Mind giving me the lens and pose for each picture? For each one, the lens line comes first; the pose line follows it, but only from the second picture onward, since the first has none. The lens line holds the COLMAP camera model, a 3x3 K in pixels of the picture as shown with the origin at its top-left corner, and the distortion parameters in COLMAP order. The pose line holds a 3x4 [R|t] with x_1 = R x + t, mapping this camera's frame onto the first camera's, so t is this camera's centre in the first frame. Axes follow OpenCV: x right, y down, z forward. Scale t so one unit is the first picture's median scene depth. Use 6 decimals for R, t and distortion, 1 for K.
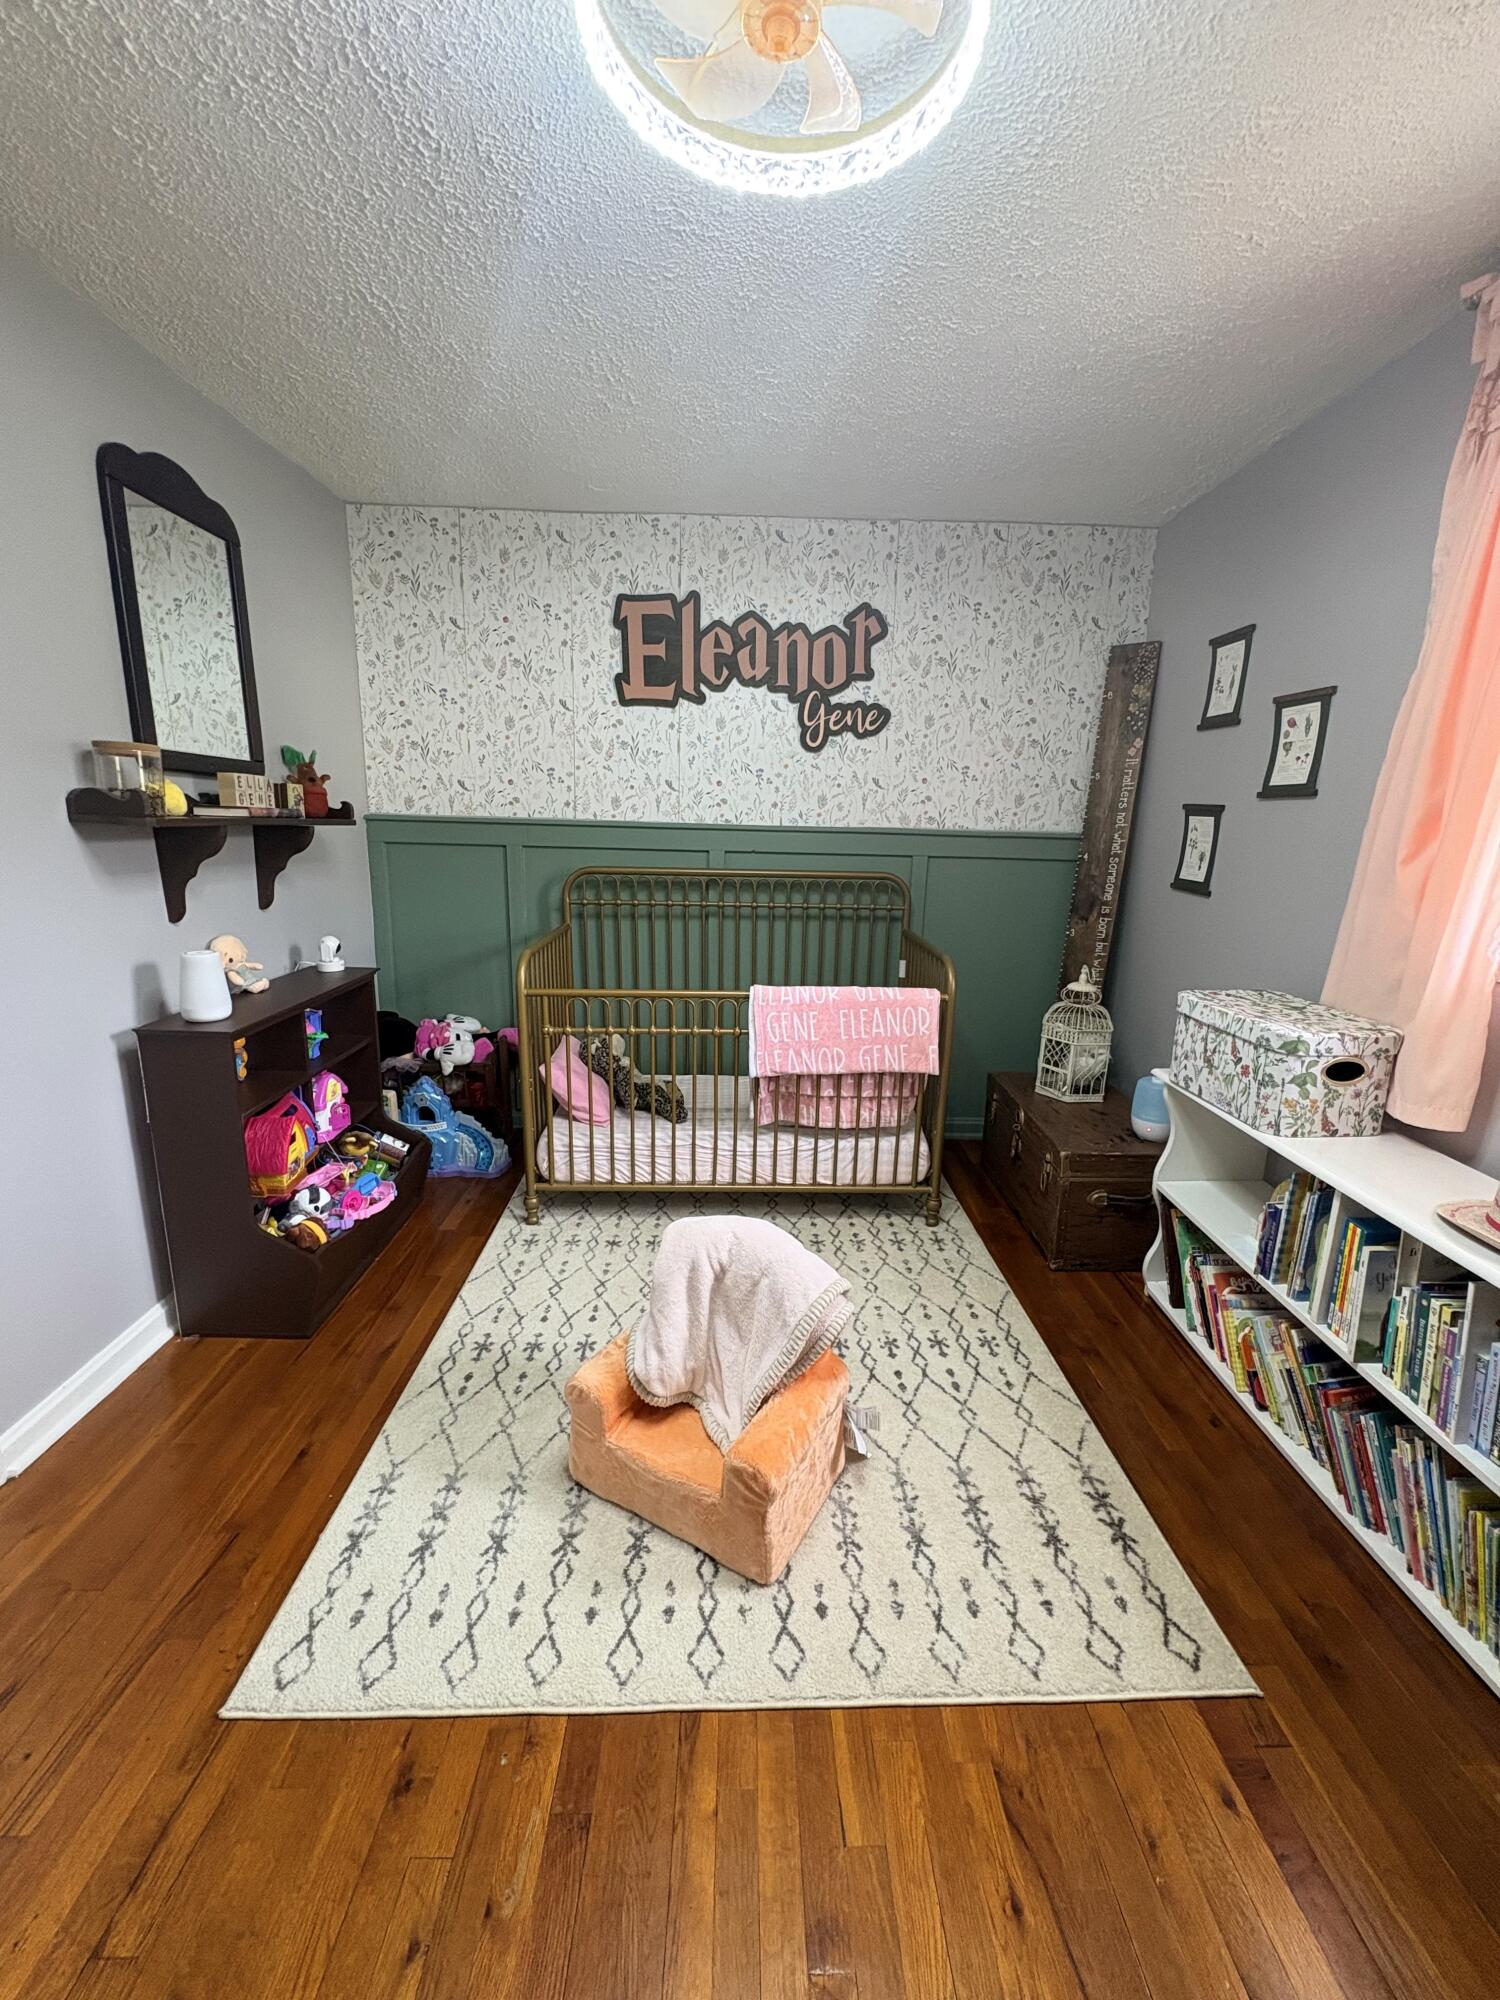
lens RADIAL K [[791.8, 0, 752.1], [0, 791.8, 998.1], [0, 0, 1]] dist [-0.000573, 0.000039]
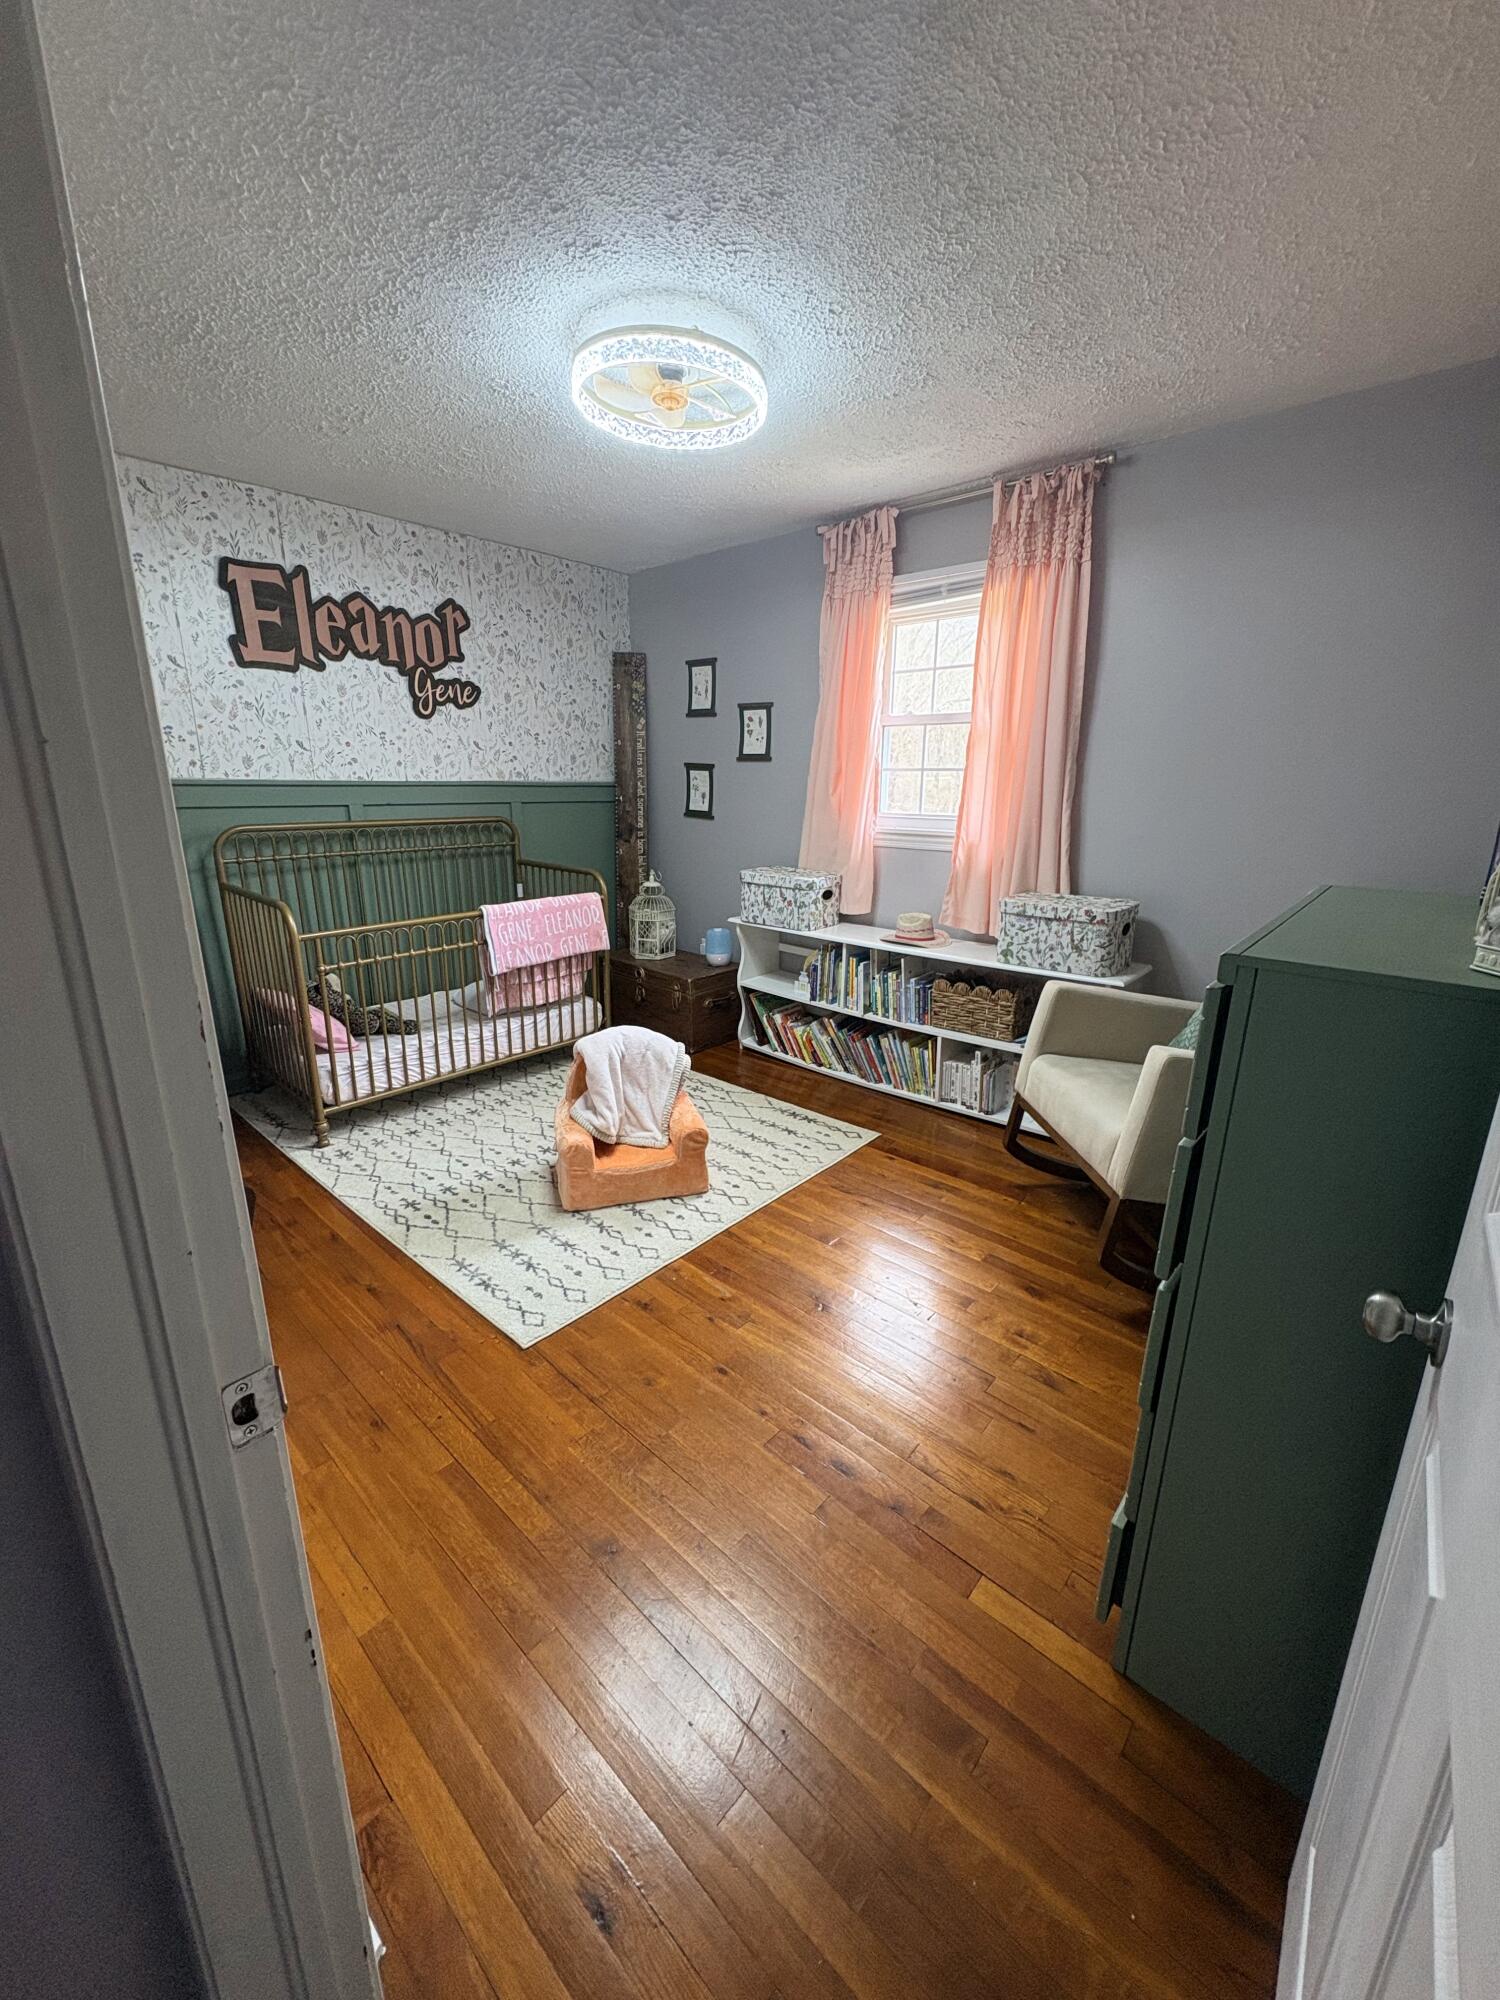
lens RADIAL K [[791.8, 0, 749.1], [0, 791.8, 997.2], [0, 0, 1]] dist [-0.000573, 0.000039]
pose [[0.686711, -0.209852, 0.695982, -0.606555], [0.164327, 0.977455, 0.132584, 0.029068], [-0.708114, 0.023322, 0.705713, -0.223228]]
